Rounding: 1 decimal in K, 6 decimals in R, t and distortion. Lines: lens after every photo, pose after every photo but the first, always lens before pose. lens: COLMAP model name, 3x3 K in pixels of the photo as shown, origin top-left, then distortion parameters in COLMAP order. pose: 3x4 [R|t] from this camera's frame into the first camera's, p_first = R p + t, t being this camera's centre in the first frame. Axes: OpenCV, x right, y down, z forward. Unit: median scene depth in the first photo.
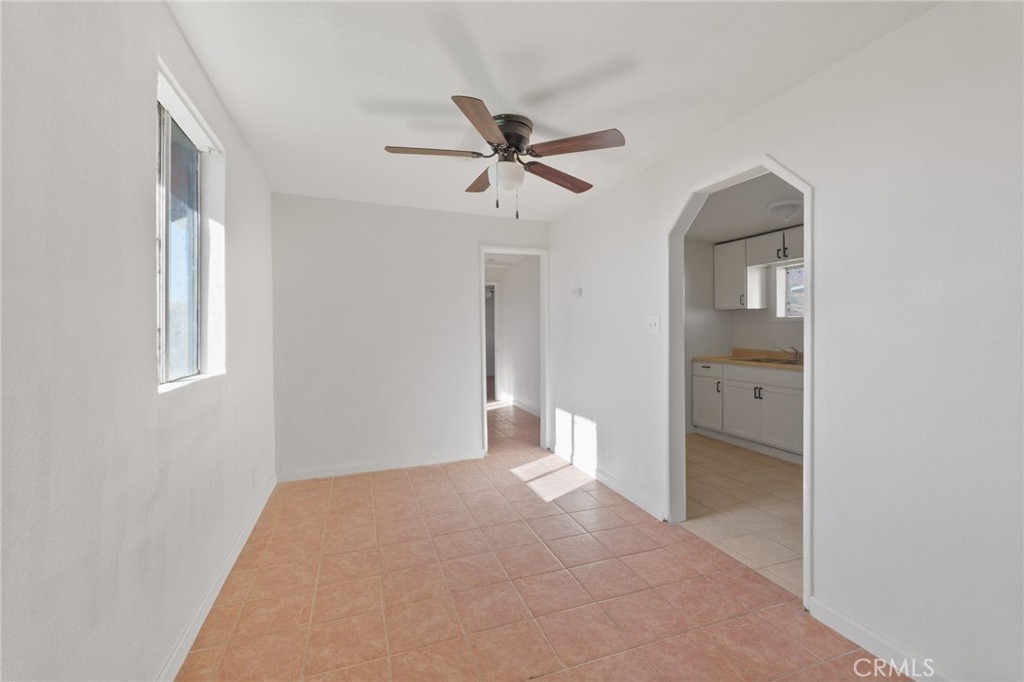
lens RADIAL K [[442.0, 0, 510.3], [0, 442.0, 329.8], [0, 0, 1]] dist [-0.000029, -0.000156]
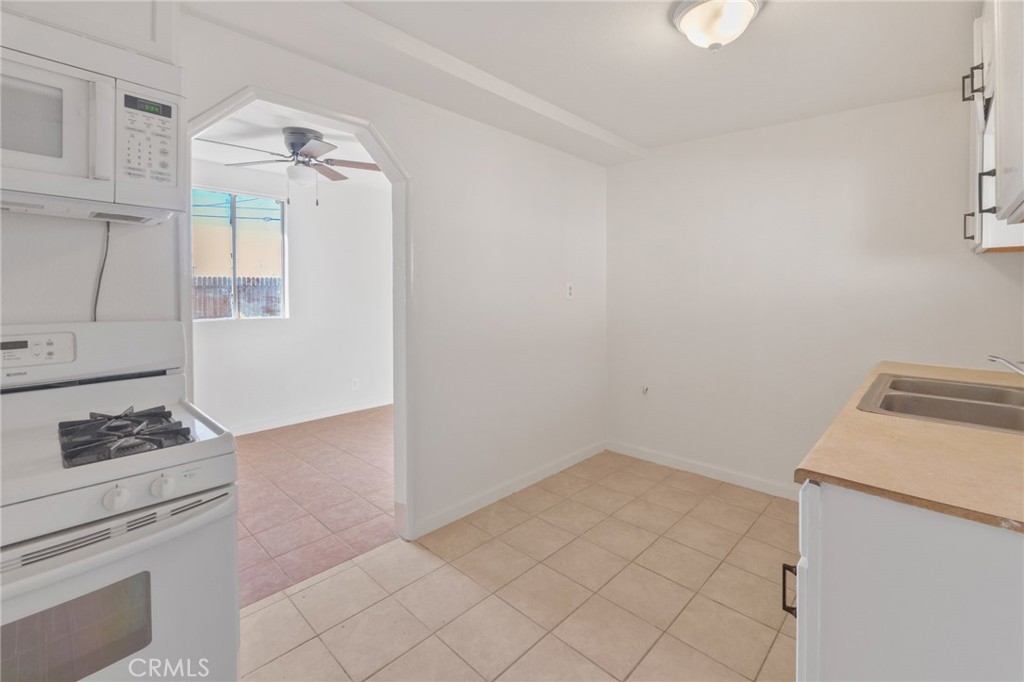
lens RADIAL K [[442.0, 0, 510.3], [0, 442.0, 329.8], [0, 0, 1]] dist [-0.000029, -0.000156]
pose [[0.457129, 0.086969, -0.885138, 0.760282], [-0.002392, 0.995324, 0.096560, -0.017543], [0.889397, -0.042023, 0.455199, 0.536108]]
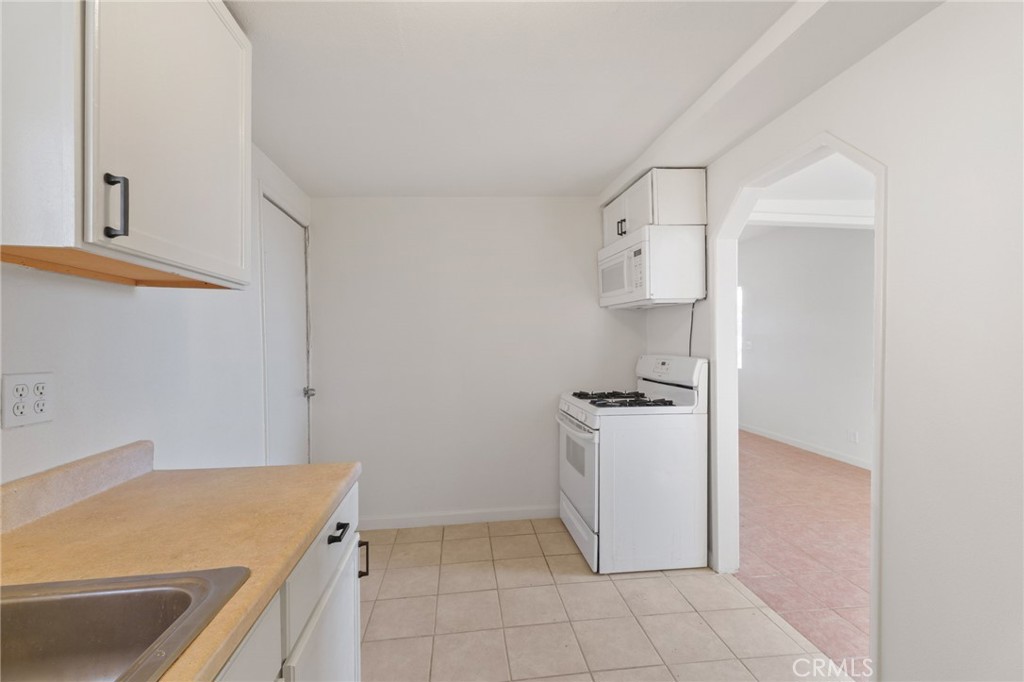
lens RADIAL K [[434.5, 0, 509.1], [0, 434.5, 348.3], [0, 0, 1]] dist [-0.000309, 0.000174]
pose [[-0.977278, 0.007577, 0.211826, 0.465902], [0.011922, 0.999744, 0.019243, -0.014718], [-0.211626, 0.021331, -0.977118, 1.049870]]
